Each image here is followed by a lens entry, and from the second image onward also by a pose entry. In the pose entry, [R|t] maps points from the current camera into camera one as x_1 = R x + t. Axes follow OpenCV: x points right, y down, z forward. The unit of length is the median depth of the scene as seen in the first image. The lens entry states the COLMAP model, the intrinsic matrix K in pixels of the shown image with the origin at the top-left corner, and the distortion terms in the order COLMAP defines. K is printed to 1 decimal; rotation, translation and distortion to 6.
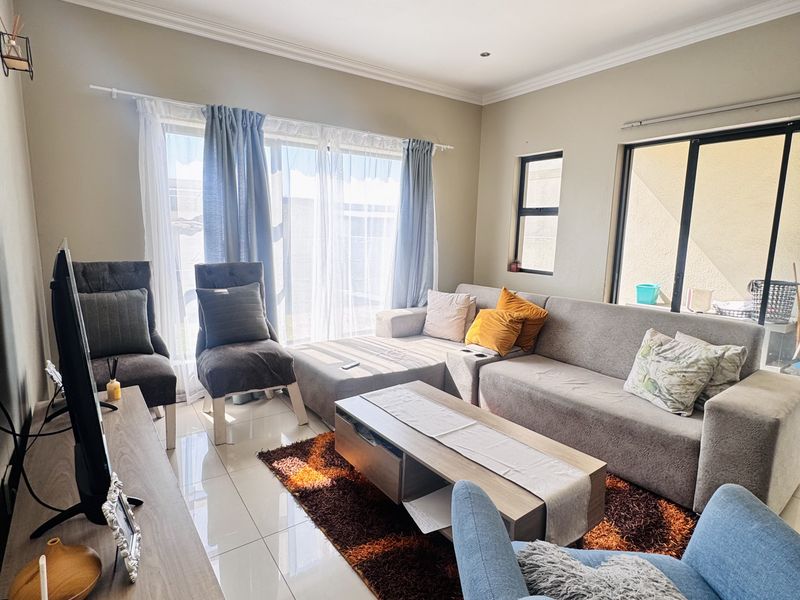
lens RADIAL K [[427.7, 0, 400.4], [0, 427.7, 298.8], [0, 0, 1]] dist [-0.004945, 0.001026]
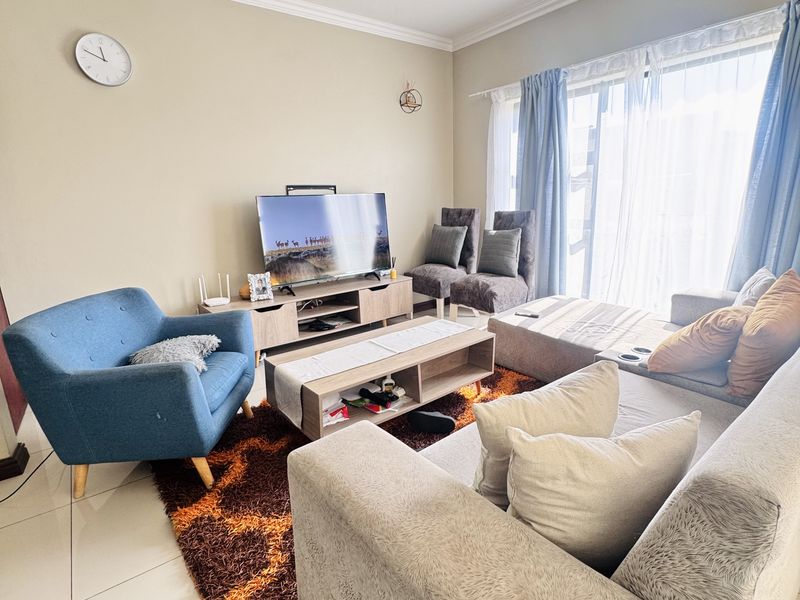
lens RADIAL K [[427.7, 0, 400.4], [0, 427.7, 298.8], [0, 0, 1]] dist [-0.004945, 0.001026]
pose [[0.035373, 0.207400, -0.977617, 0.800381], [-0.123592, 0.971627, 0.201657, -0.043797], [0.991702, 0.113692, 0.060002, 0.605210]]
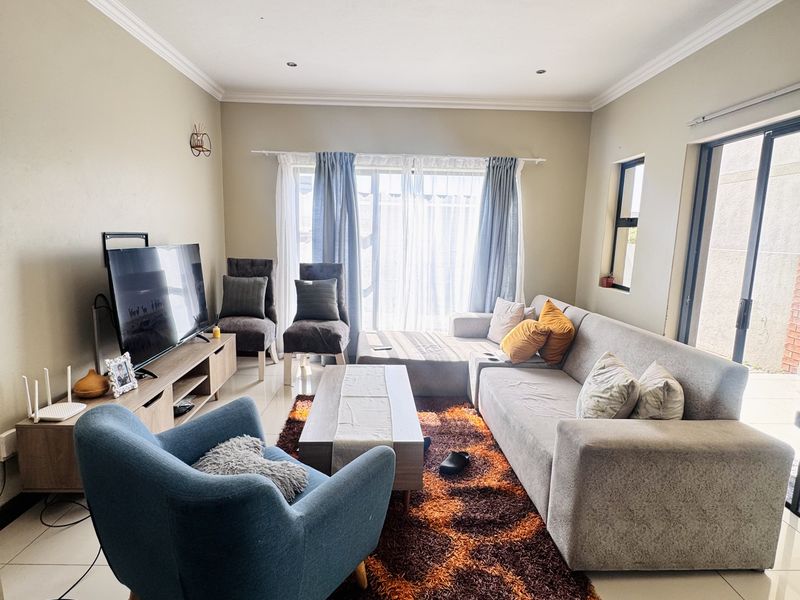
lens RADIAL K [[427.7, 0, 400.4], [0, 427.7, 298.8], [0, 0, 1]] dist [-0.004945, 0.001026]
pose [[0.829799, 0.086537, -0.551313, 0.571199], [-0.096505, 0.995272, 0.010970, -0.007293], [0.549655, 0.044101, 0.834227, -0.020126]]
